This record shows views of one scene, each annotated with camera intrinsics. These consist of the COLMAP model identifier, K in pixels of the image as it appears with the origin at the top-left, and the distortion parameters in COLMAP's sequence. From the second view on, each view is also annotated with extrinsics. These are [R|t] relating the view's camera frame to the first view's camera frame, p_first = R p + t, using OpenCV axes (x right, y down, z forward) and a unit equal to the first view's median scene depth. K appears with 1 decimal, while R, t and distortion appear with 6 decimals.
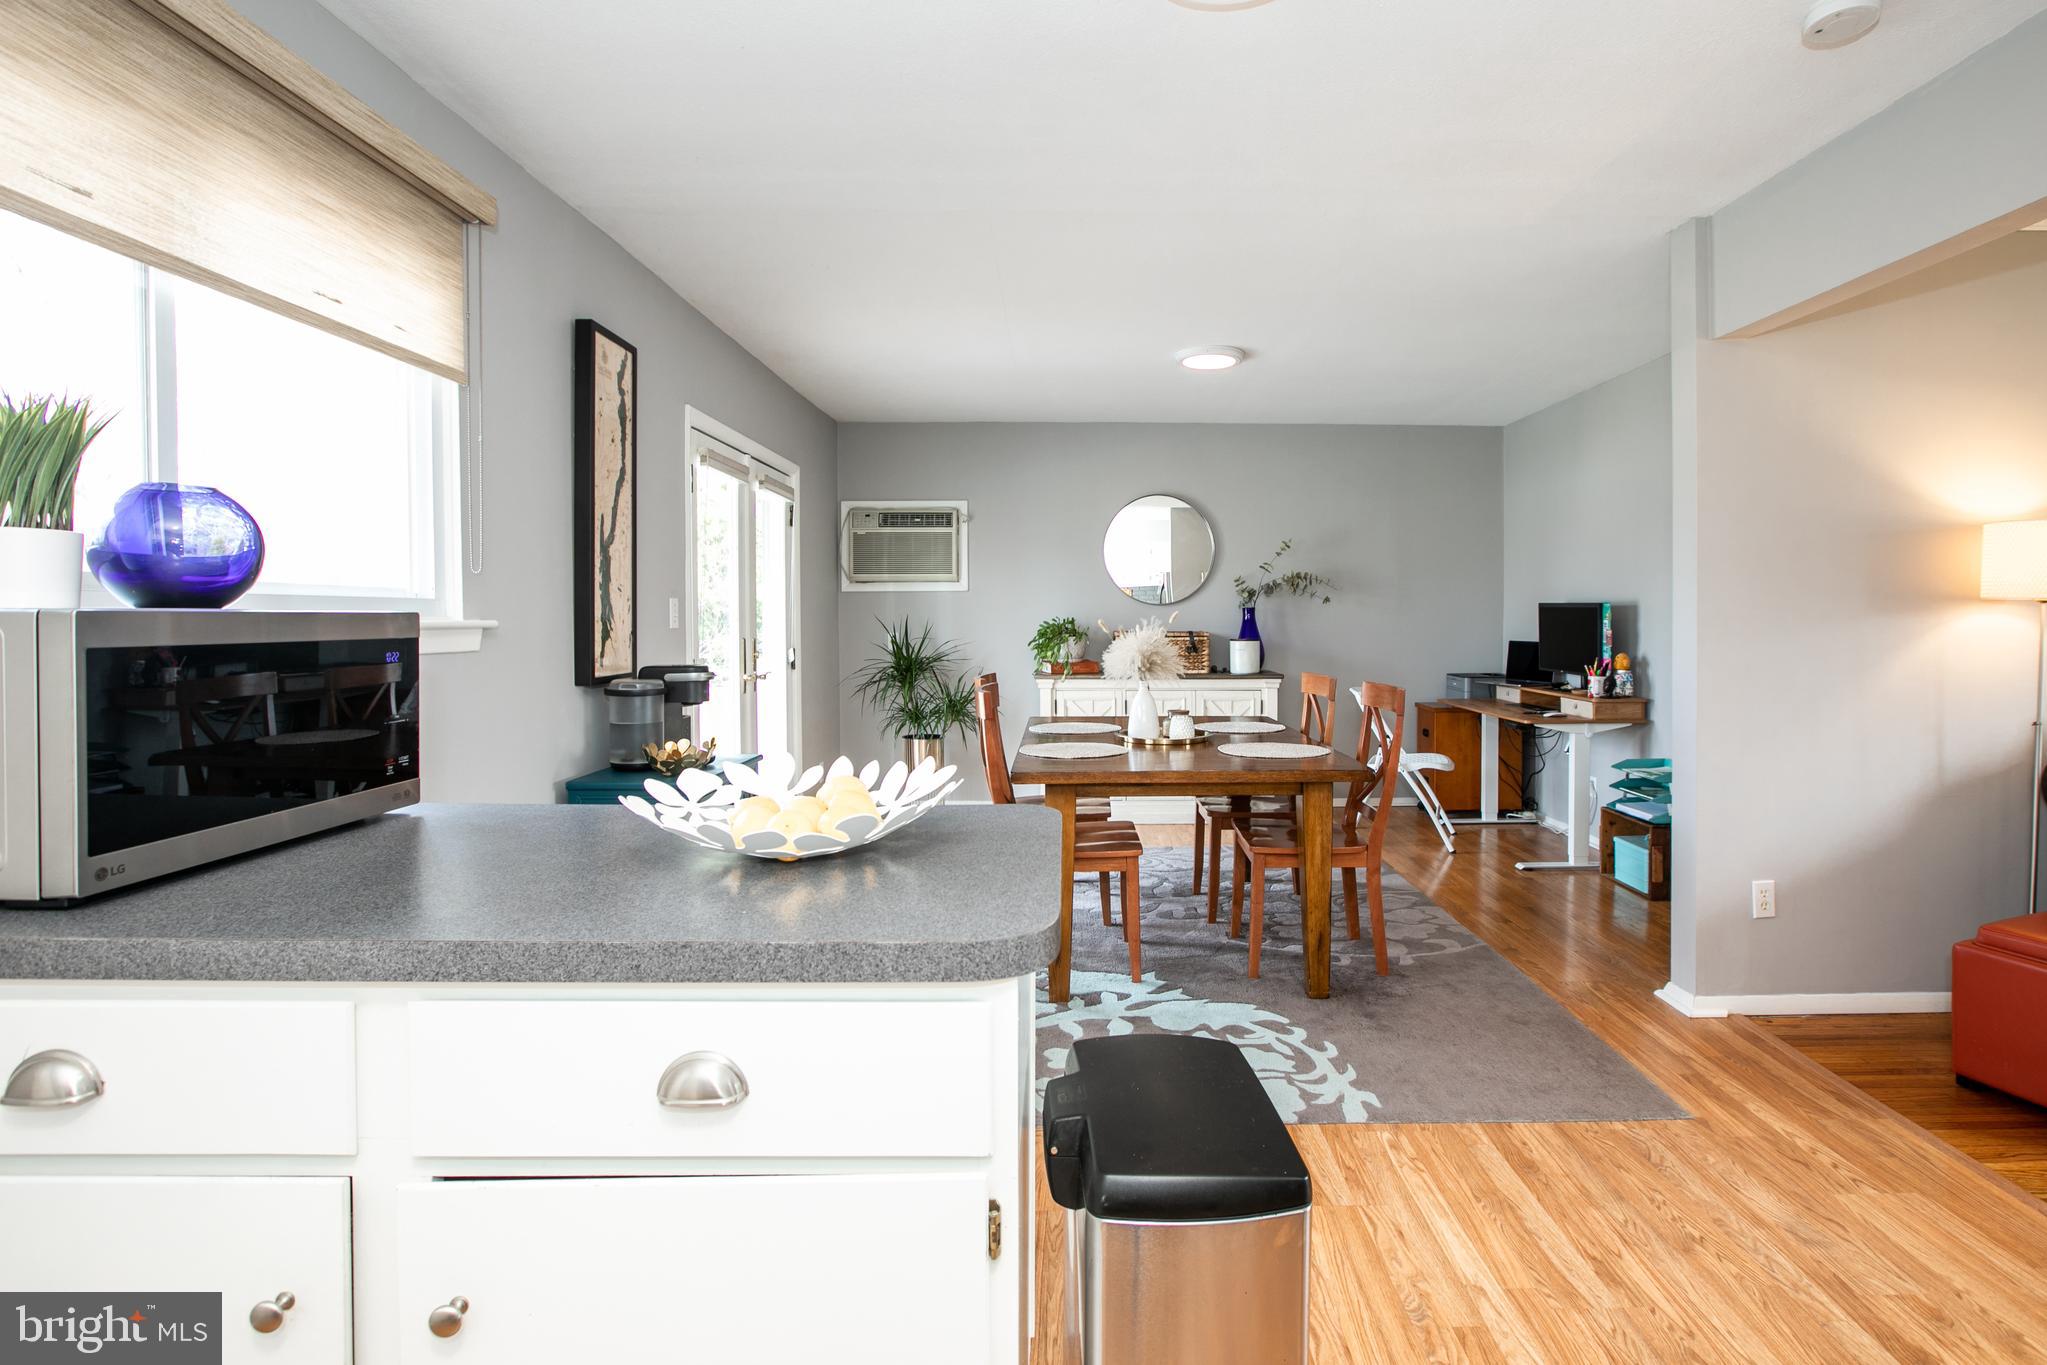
lens RADIAL K [[1010.6, 0, 1060.1], [0, 1010.6, 620.3], [0, 0, 1]] dist [-0.000373, 0.022631]
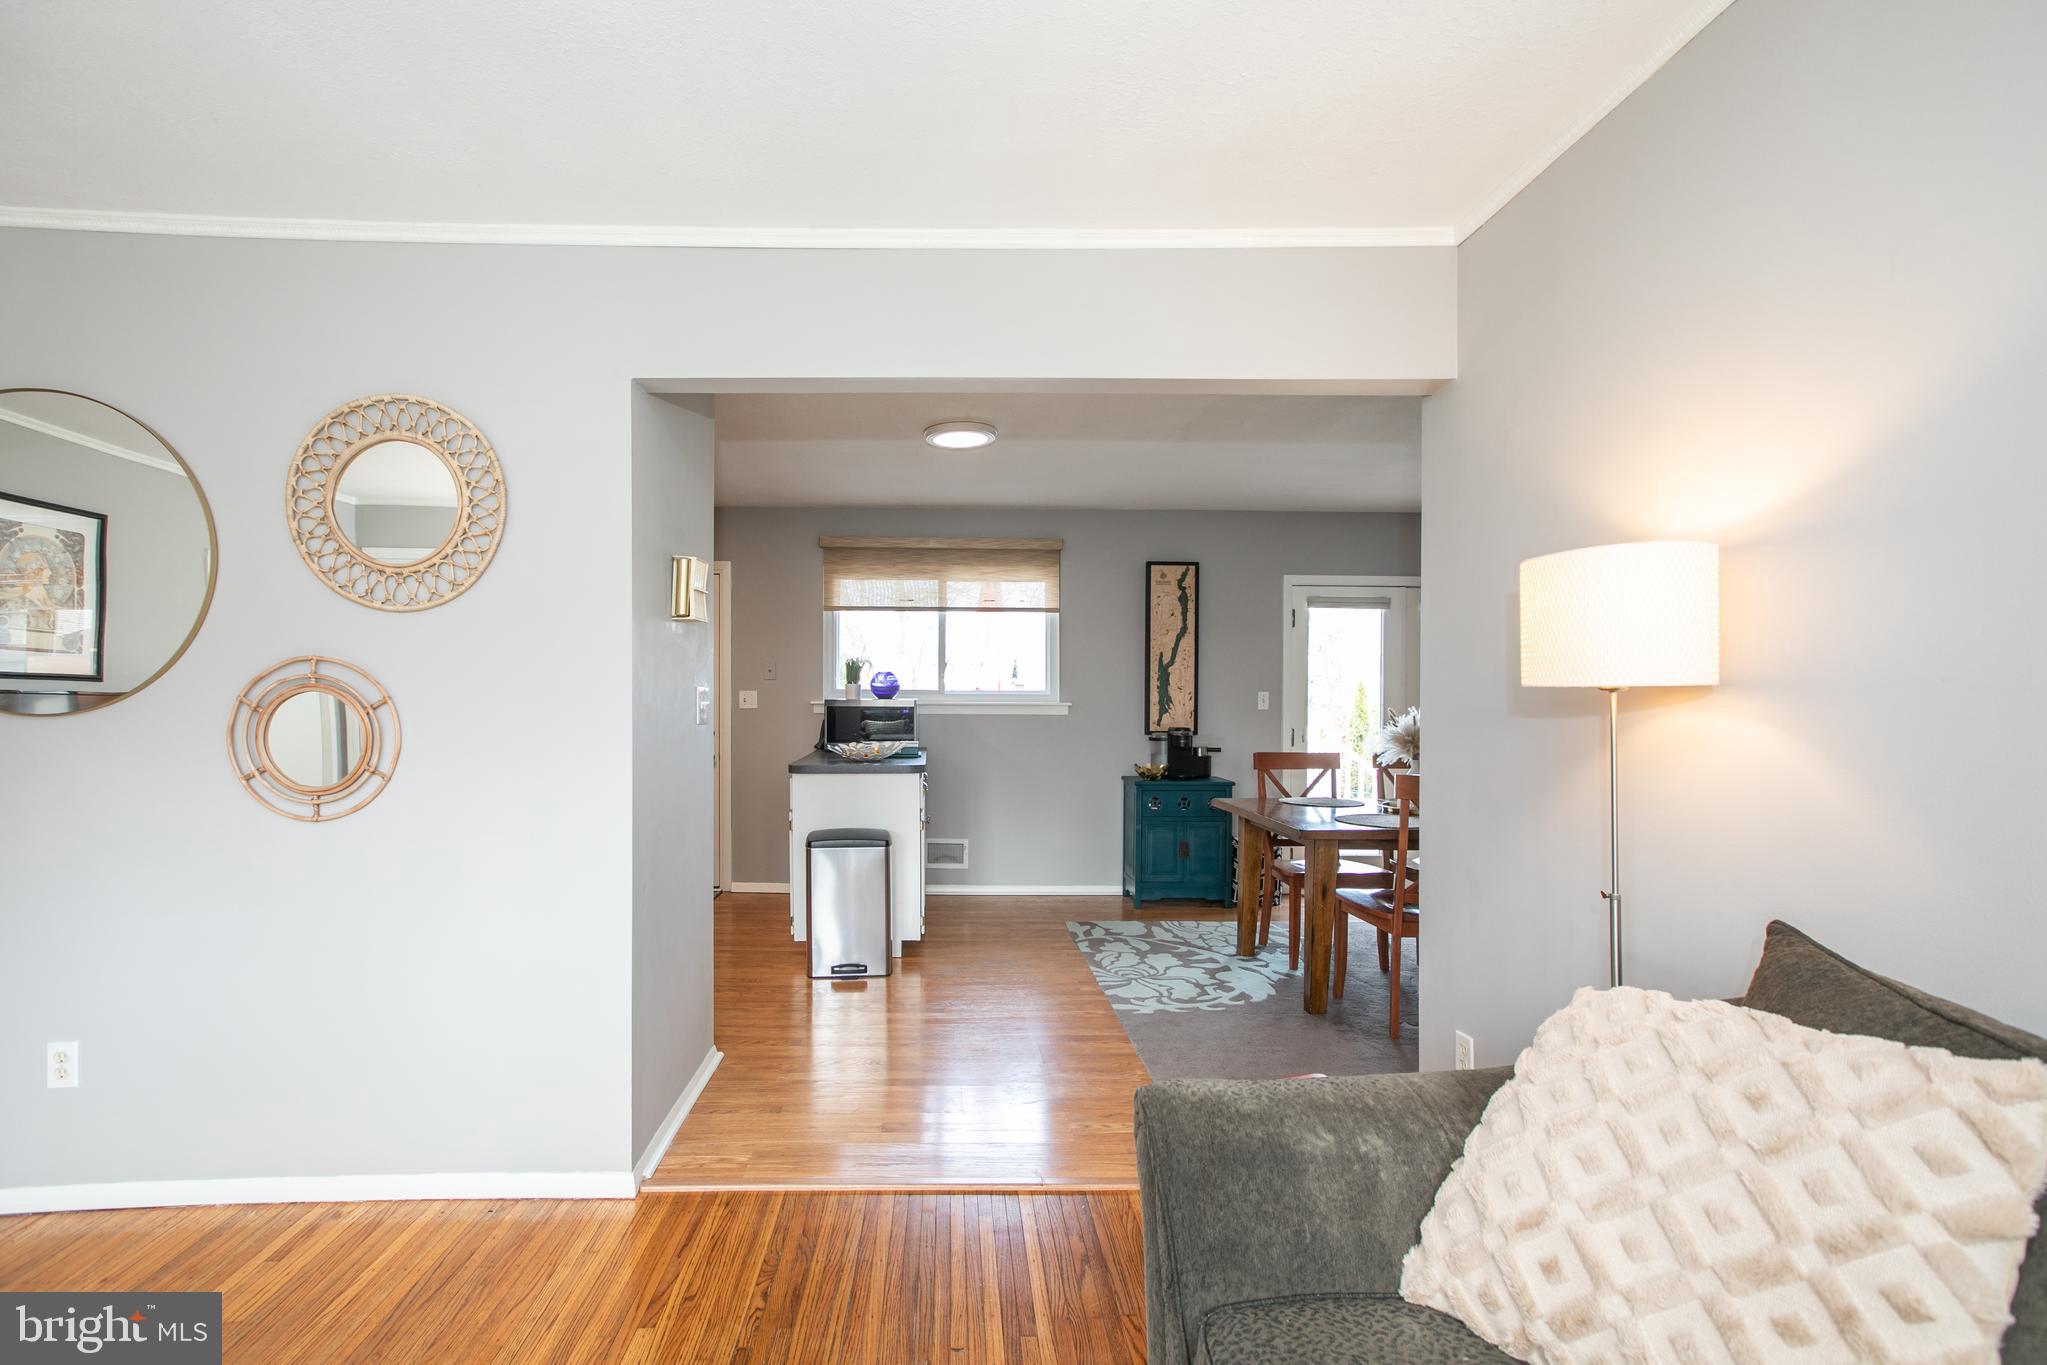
lens RADIAL K [[925.9, 0, 992.2], [0, 925.9, 701.2], [0, 0, 1]] dist [0.001393, 0.025222]
pose [[0.026337, -0.003714, -0.999646, 1.368960], [-0.009606, 0.999946, -0.003969, 0.005137], [0.999607, 0.009708, 0.026300, 0.580007]]
